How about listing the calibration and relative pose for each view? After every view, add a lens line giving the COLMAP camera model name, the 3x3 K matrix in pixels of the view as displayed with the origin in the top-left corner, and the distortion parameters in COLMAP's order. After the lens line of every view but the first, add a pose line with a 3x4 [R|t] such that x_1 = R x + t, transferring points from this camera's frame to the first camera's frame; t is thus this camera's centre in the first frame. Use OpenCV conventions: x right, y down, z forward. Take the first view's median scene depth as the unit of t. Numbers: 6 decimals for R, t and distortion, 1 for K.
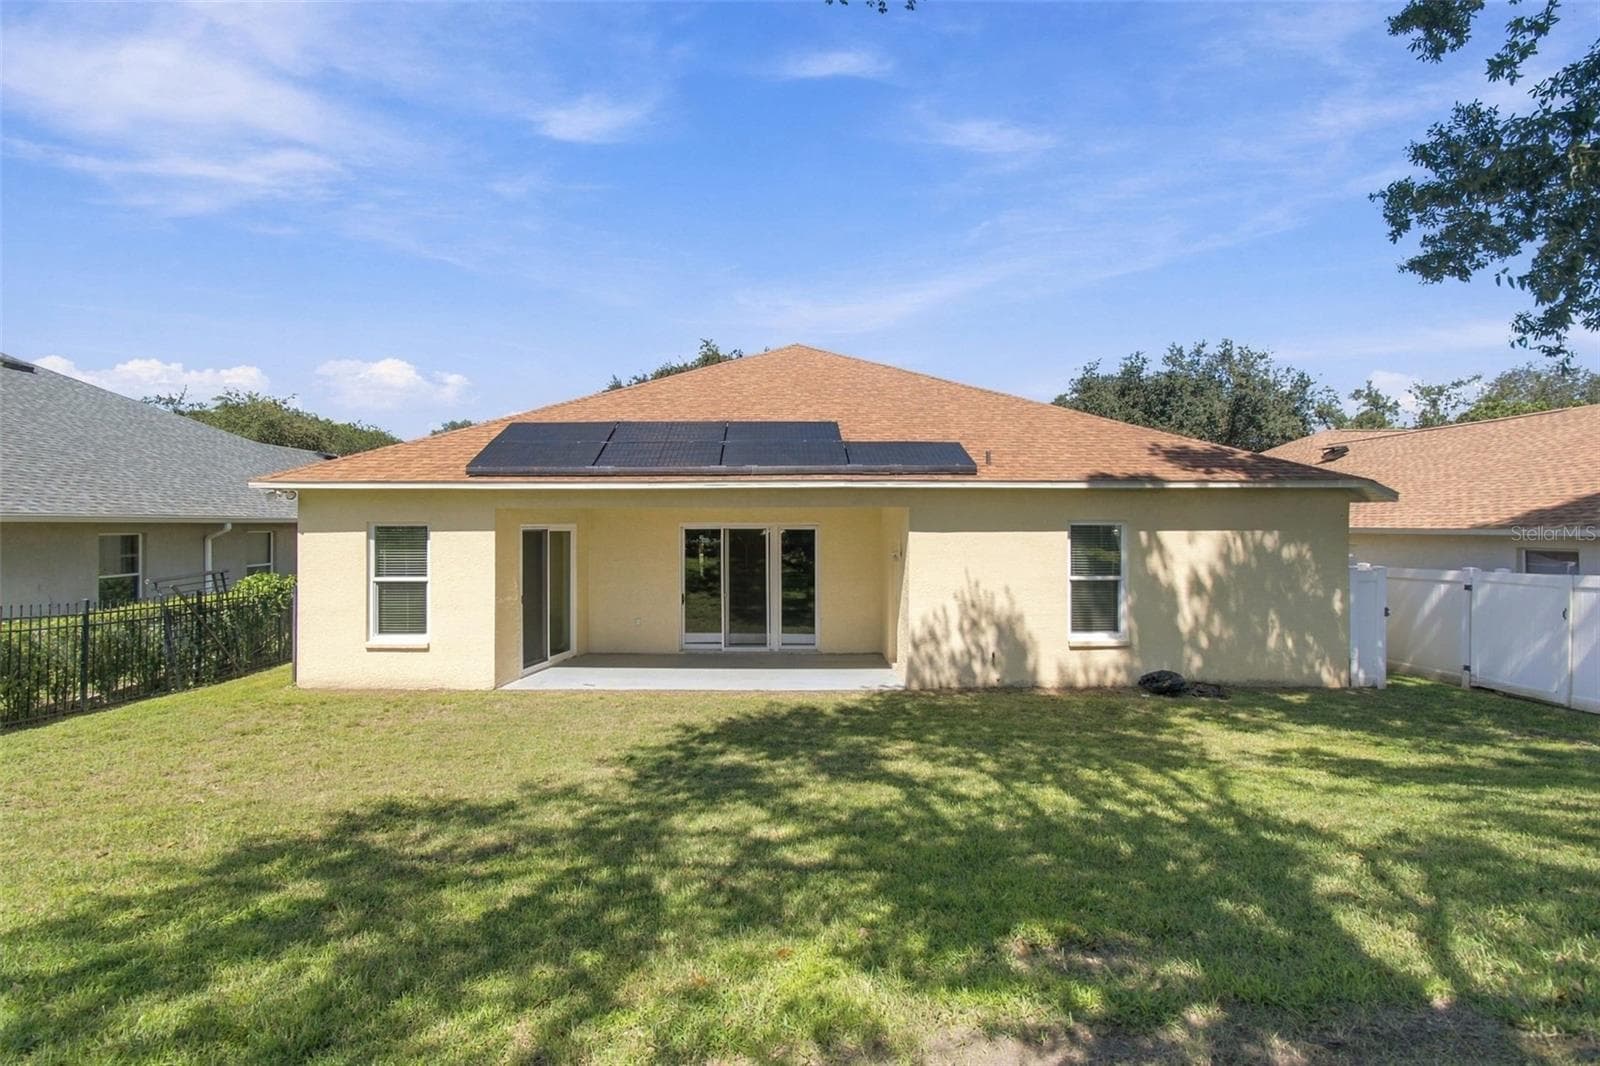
lens RADIAL K [[708.9, 0, 819.0], [0, 708.9, 532.0], [0, 0, 1]] dist [0.018141, 0.000334]
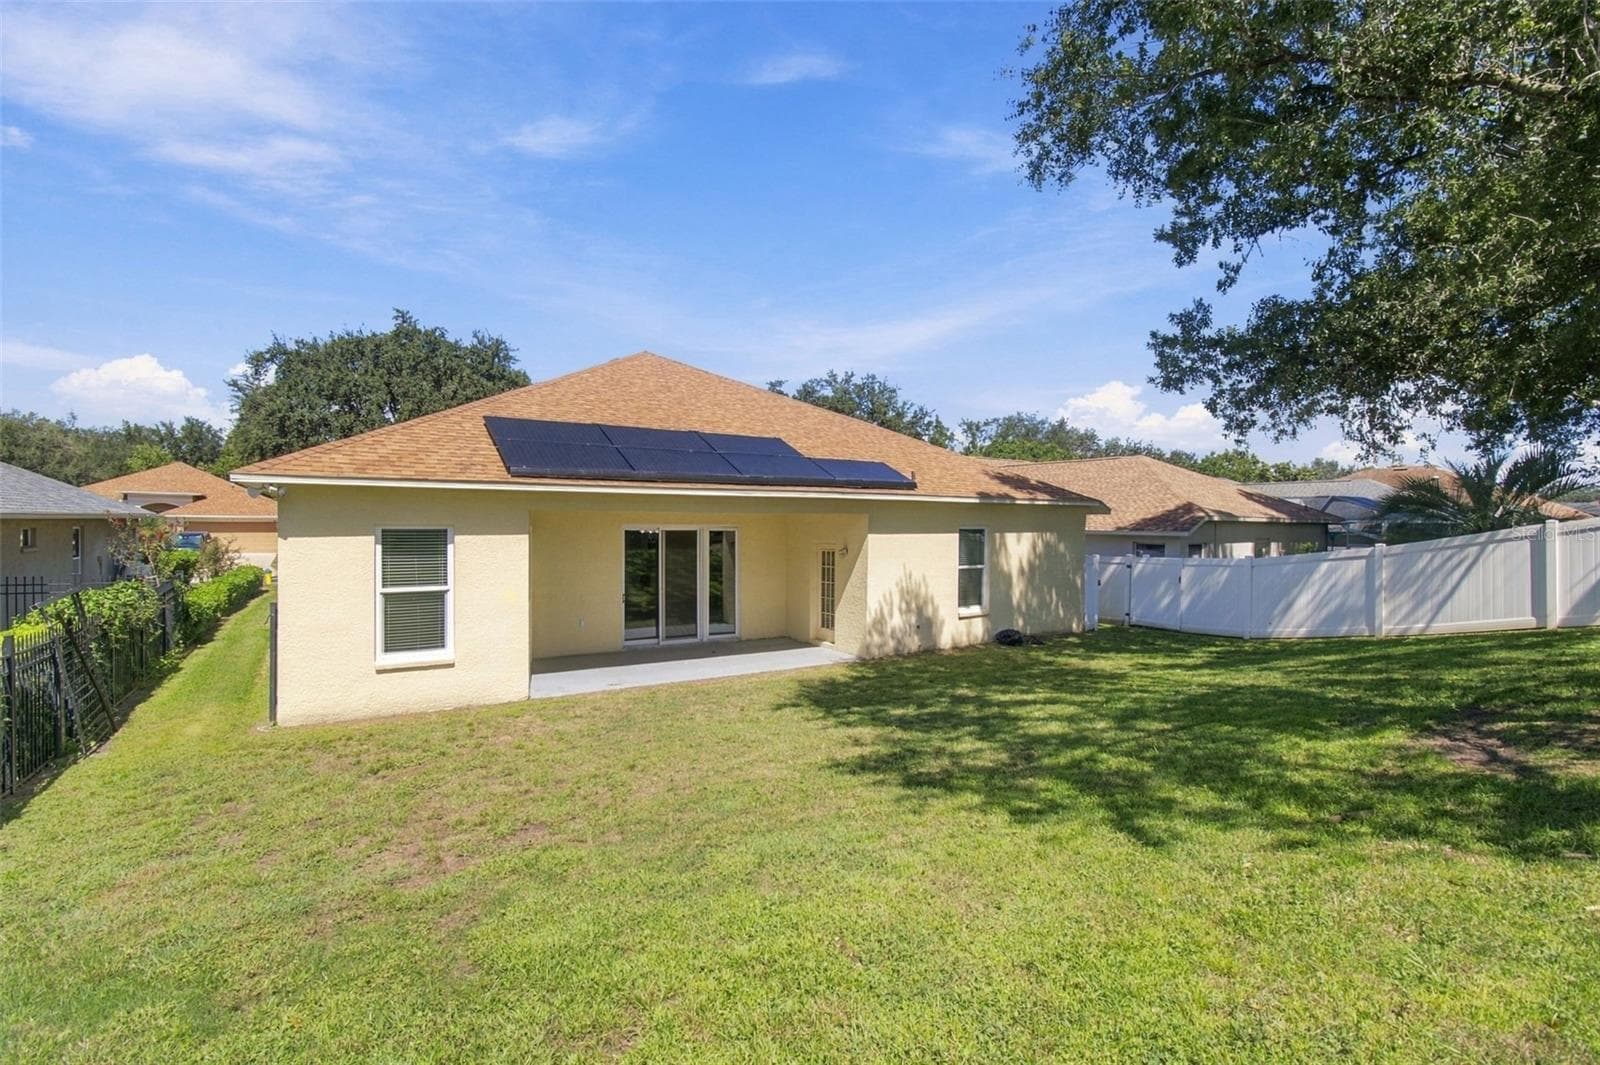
lens RADIAL K [[683.3, 0, 788.4], [0, 683.3, 526.1], [0, 0, 1]] dist [-0.001468, 0.000062]
pose [[0.863922, 0.003507, 0.503613, -0.590162], [-0.007341, 0.999957, 0.005631, -0.019891], [-0.503572, -0.008562, 0.863911, 0.030309]]
